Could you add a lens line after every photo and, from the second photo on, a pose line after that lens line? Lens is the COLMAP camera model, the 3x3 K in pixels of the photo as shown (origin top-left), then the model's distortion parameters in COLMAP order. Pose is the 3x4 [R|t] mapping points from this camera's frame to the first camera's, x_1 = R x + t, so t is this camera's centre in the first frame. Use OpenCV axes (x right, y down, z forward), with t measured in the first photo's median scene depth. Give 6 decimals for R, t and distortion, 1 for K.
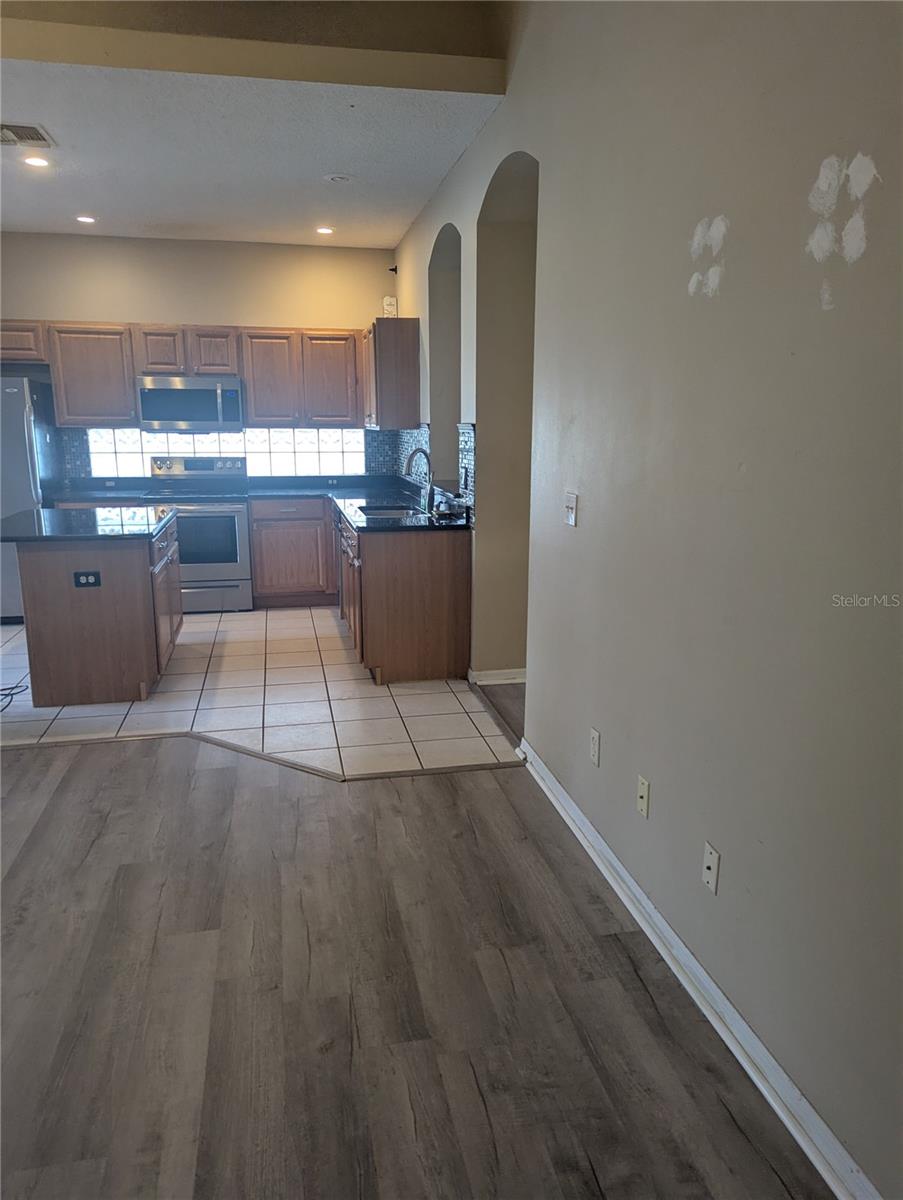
lens RADIAL K [[840.5, 0, 458.8], [0, 840.5, 599.6], [0, 0, 1]] dist [0.076487, -0.064844]
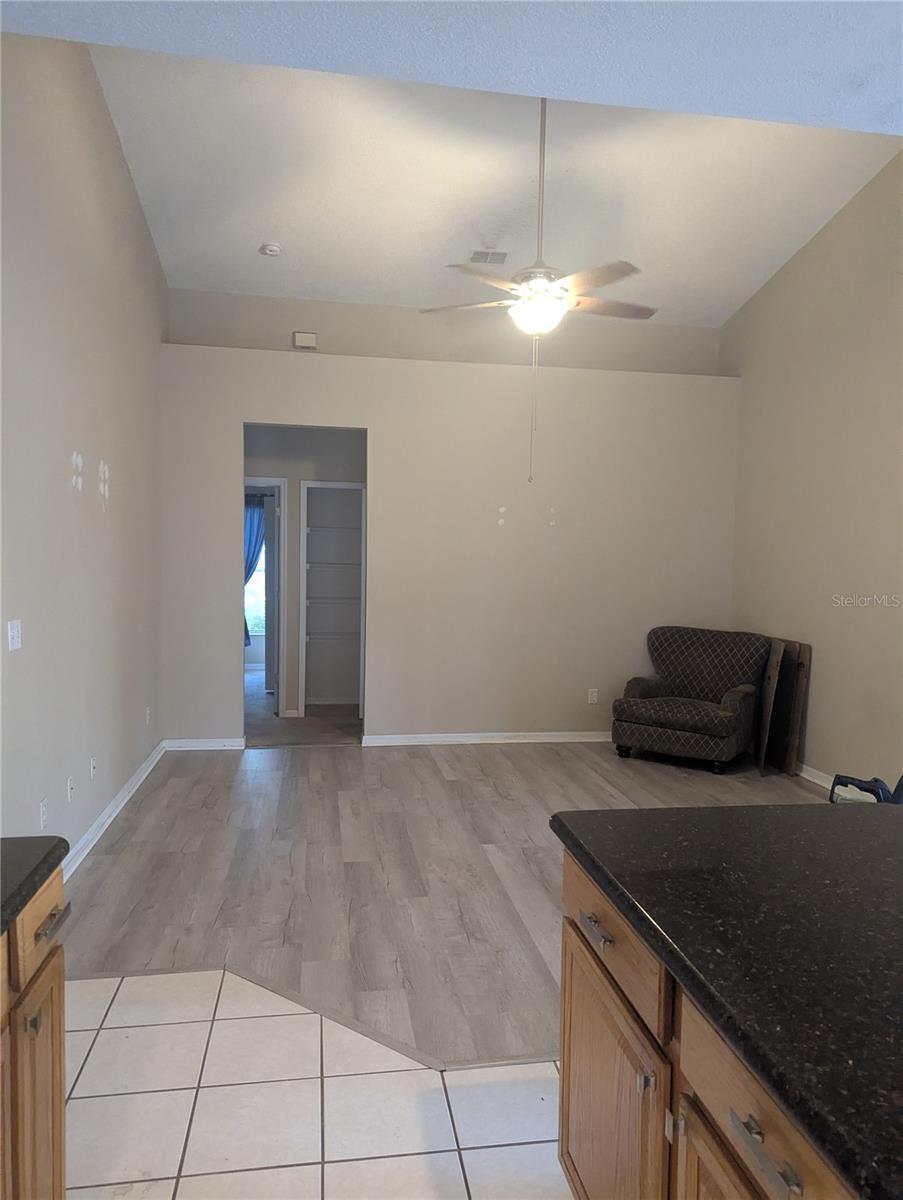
lens RADIAL K [[826.7, 0, 451.5], [0, 826.7, 600.0], [0, 0, 1]] dist [0.079032, -0.081000]
pose [[-0.998270, -0.024552, 0.053421, -0.504467], [-0.009574, 0.964387, 0.264321, -0.467152], [-0.058008, 0.263353, -0.962954, 2.156075]]
